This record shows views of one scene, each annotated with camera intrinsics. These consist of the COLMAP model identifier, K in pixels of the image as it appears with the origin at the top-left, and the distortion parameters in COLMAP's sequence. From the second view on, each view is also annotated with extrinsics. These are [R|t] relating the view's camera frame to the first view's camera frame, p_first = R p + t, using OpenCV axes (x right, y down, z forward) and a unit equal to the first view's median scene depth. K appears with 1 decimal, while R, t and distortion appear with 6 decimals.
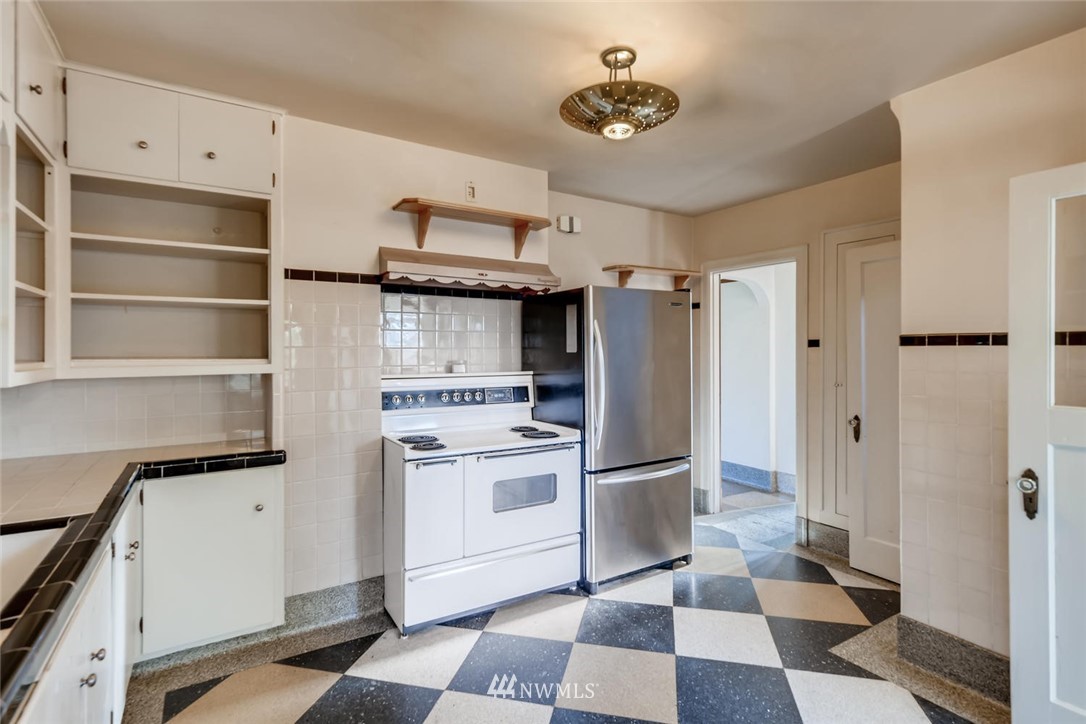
lens RADIAL K [[519.0, 0, 542.7], [0, 519.0, 356.7], [0, 0, 1]] dist [0.001461, -0.000249]
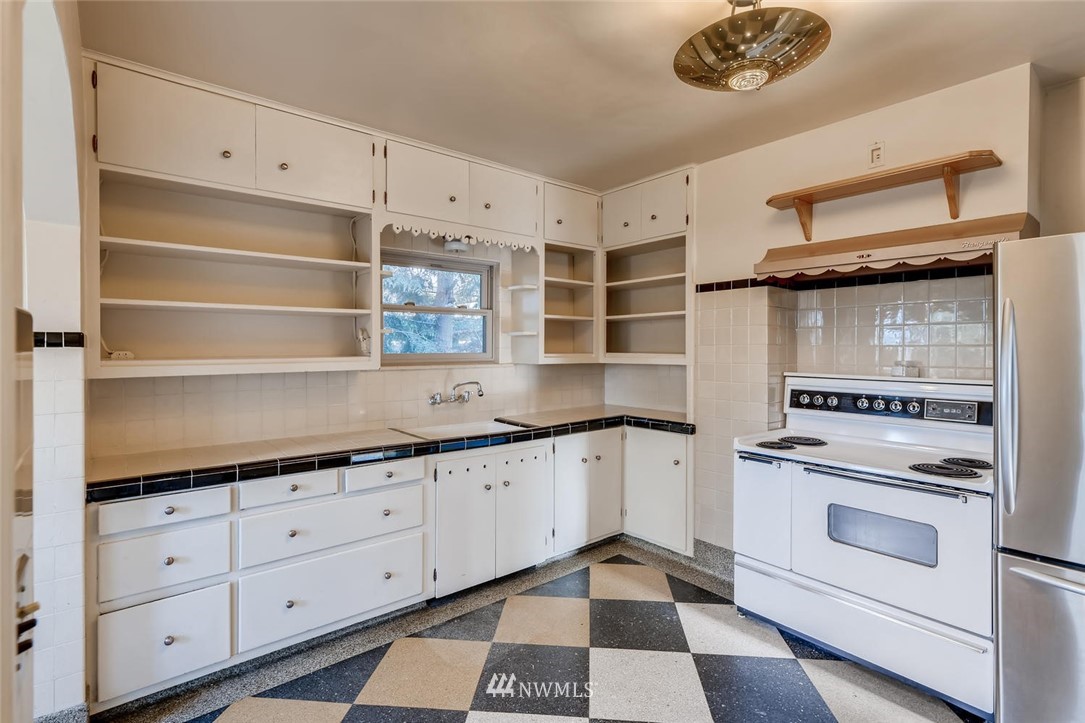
lens RADIAL K [[518.6, 0, 543.7], [0, 518.6, 354.9], [0, 0, 1]] dist [0.001461, -0.000249]
pose [[0.130247, 0.016846, -0.991338, 0.685250], [-0.012704, 0.999802, 0.015321, -0.008849], [0.991400, 0.010598, 0.130435, 0.421860]]
